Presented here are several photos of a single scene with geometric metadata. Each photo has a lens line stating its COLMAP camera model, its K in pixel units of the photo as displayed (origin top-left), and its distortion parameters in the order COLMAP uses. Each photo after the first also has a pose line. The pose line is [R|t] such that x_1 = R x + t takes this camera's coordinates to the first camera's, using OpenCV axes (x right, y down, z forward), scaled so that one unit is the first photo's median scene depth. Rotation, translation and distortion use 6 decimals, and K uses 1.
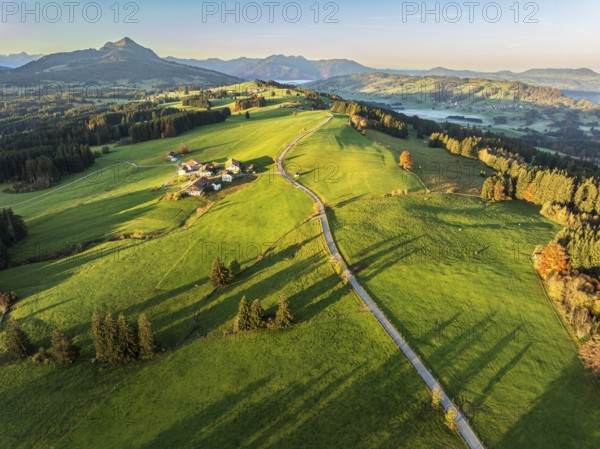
lens RADIAL K [[424.8, 0, 302.8], [0, 424.8, 223.4], [0, 0, 1]] dist [-0.043774, 0.009390]
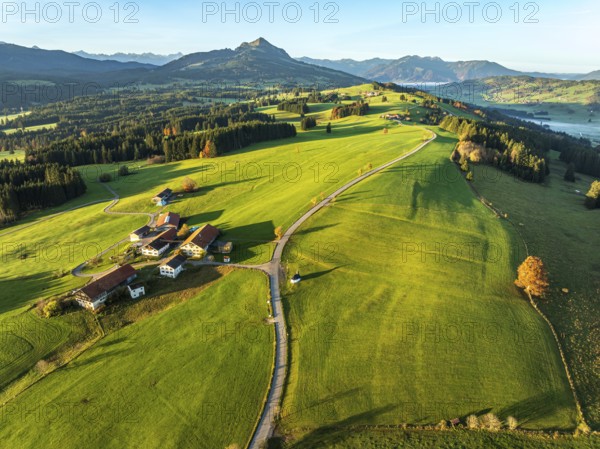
lens RADIAL K [[424.8, 0, 302.8], [0, 424.8, 223.4], [0, 0, 1]] dist [-0.043774, 0.009390]
pose [[0.956309, 0.103139, -0.273561, 0.075180], [-0.103530, 0.994541, 0.013049, -0.111106], [0.273413, 0.015843, 0.961766, 0.299266]]
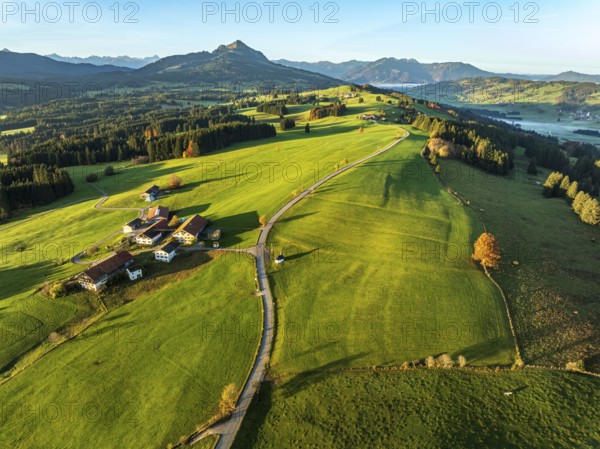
lens RADIAL K [[424.8, 0, 302.8], [0, 424.8, 223.4], [0, 0, 1]] dist [-0.043774, 0.009390]
pose [[0.969573, 0.082960, -0.230319, 0.084633], [-0.084347, 0.996429, 0.003834, -0.098677], [0.229814, 0.015709, 0.973108, 0.265852]]
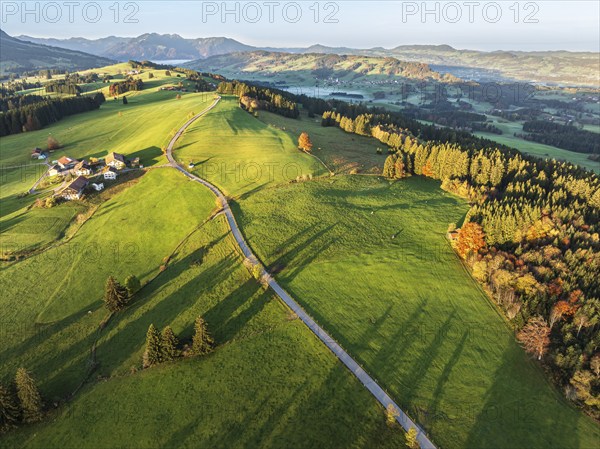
lens RADIAL K [[424.8, 0, 302.8], [0, 424.8, 223.4], [0, 0, 1]] dist [-0.043774, 0.009390]
pose [[0.965298, -0.103127, 0.239927, -0.007744], [0.092188, 0.994142, 0.056410, -0.012015], [-0.244339, -0.032335, 0.969151, 0.032851]]
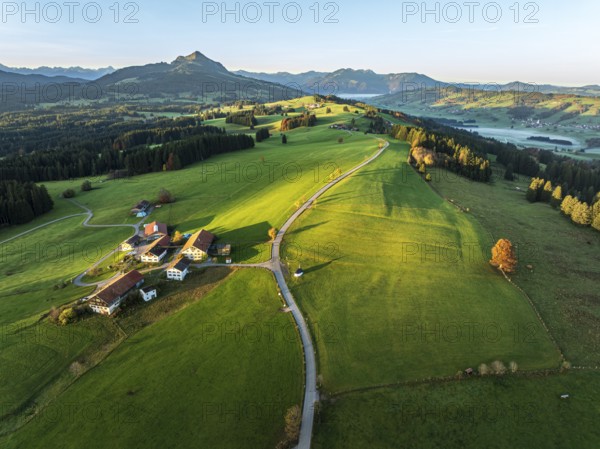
lens RADIAL K [[424.8, 0, 302.8], [0, 424.8, 223.4], [0, 0, 1]] dist [-0.043774, 0.009390]
pose [[0.988177, 0.048109, -0.145571, 0.041171], [-0.052299, 0.998316, -0.025091, -0.097658], [0.144119, 0.032408, 0.989030, 0.262500]]
